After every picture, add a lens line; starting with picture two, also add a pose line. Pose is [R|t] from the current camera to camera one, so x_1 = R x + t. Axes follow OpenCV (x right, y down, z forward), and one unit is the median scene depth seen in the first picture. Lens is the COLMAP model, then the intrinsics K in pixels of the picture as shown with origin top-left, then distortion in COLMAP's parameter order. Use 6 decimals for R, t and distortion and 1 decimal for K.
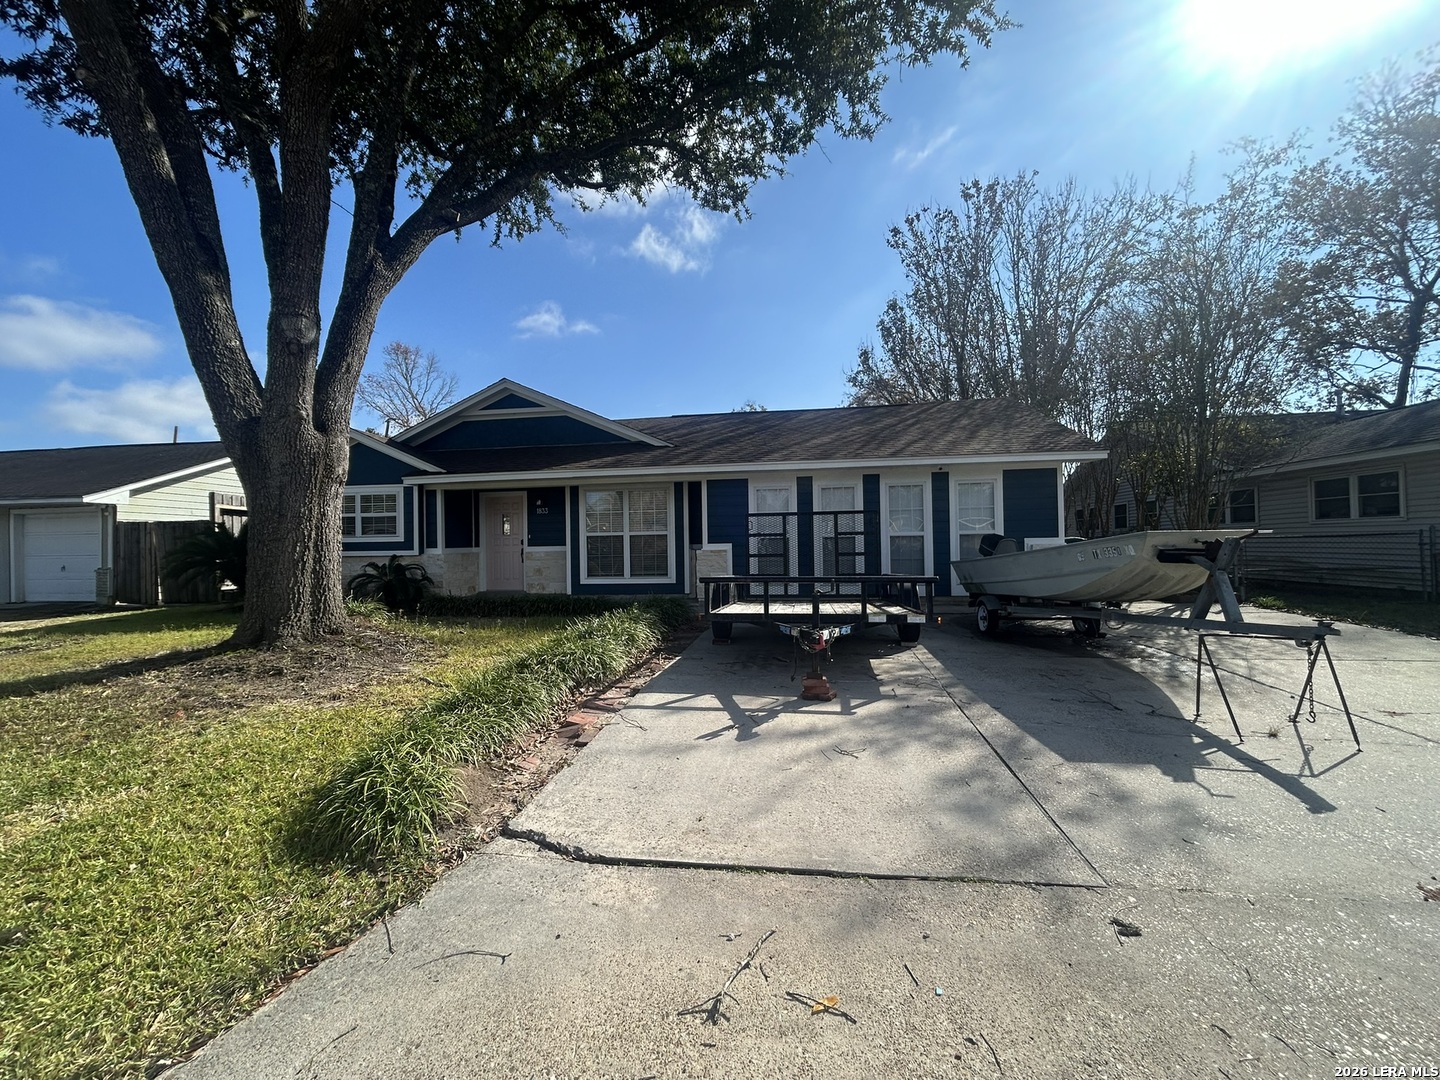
lens RADIAL K [[595.5, 0, 720.0], [0, 595.5, 540.0], [0, 0, 1]] dist [0.004461, -0.000253]
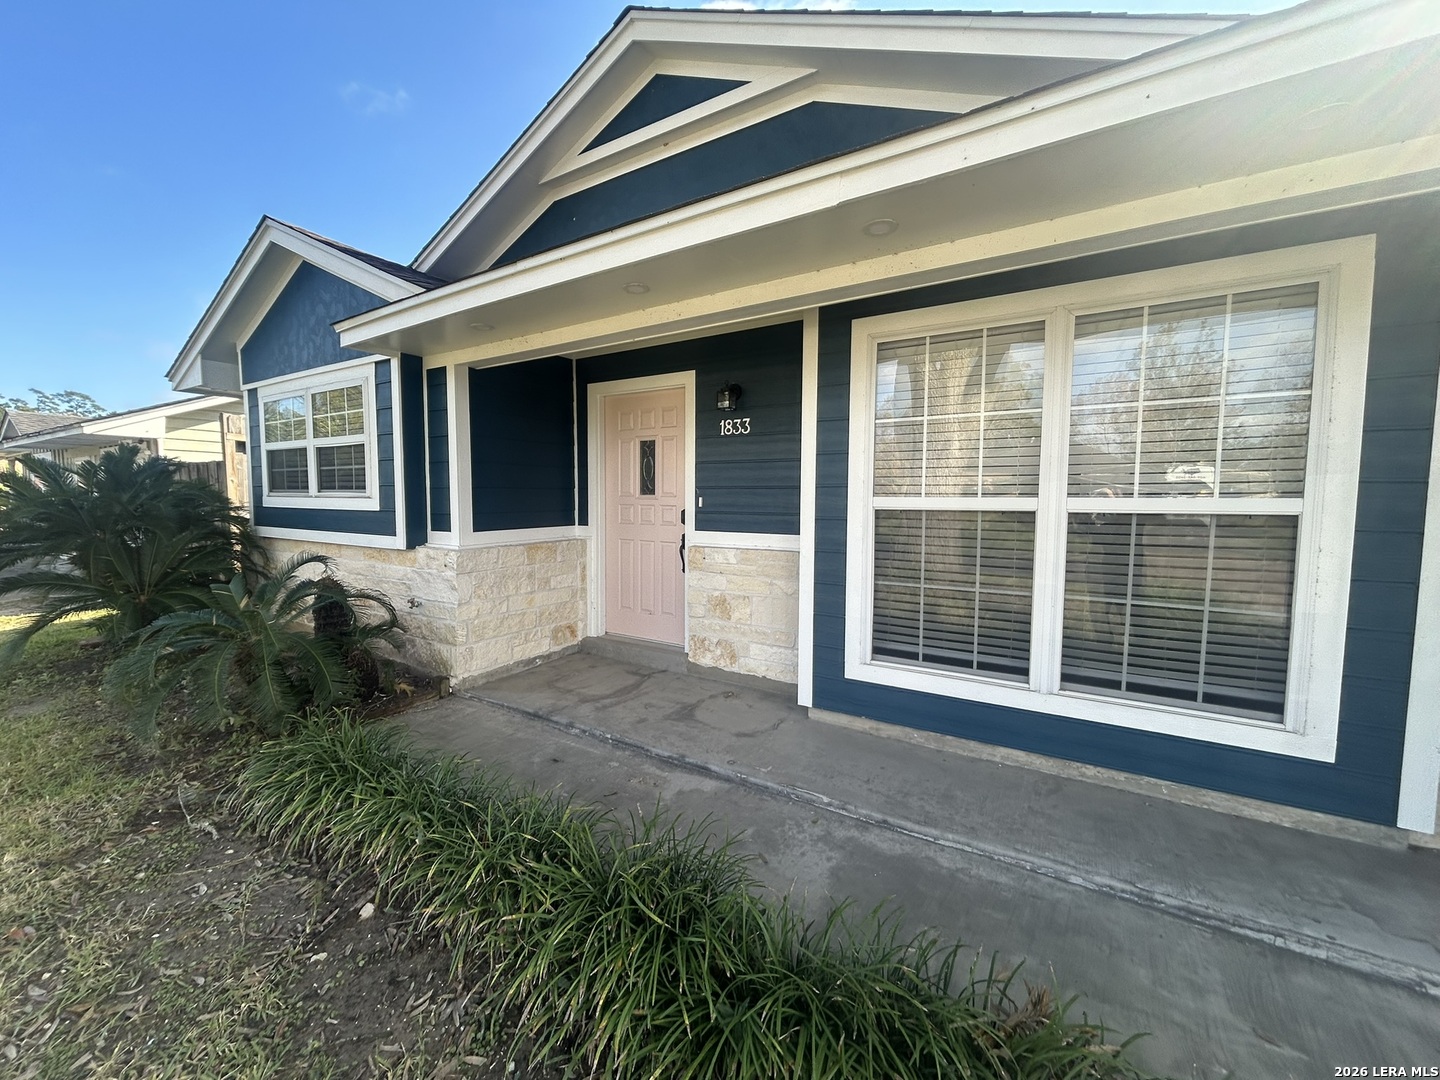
lens RADIAL K [[580.0, 0, 716.2], [0, 580.0, 539.2], [0, 0, 1]] dist [-0.000275, 0.000246]
pose [[0.918964, 0.049728, -0.391194, -0.186764], [-0.017079, 0.996105, 0.086501, -0.014619], [0.393972, -0.072810, 0.916234, 0.729481]]
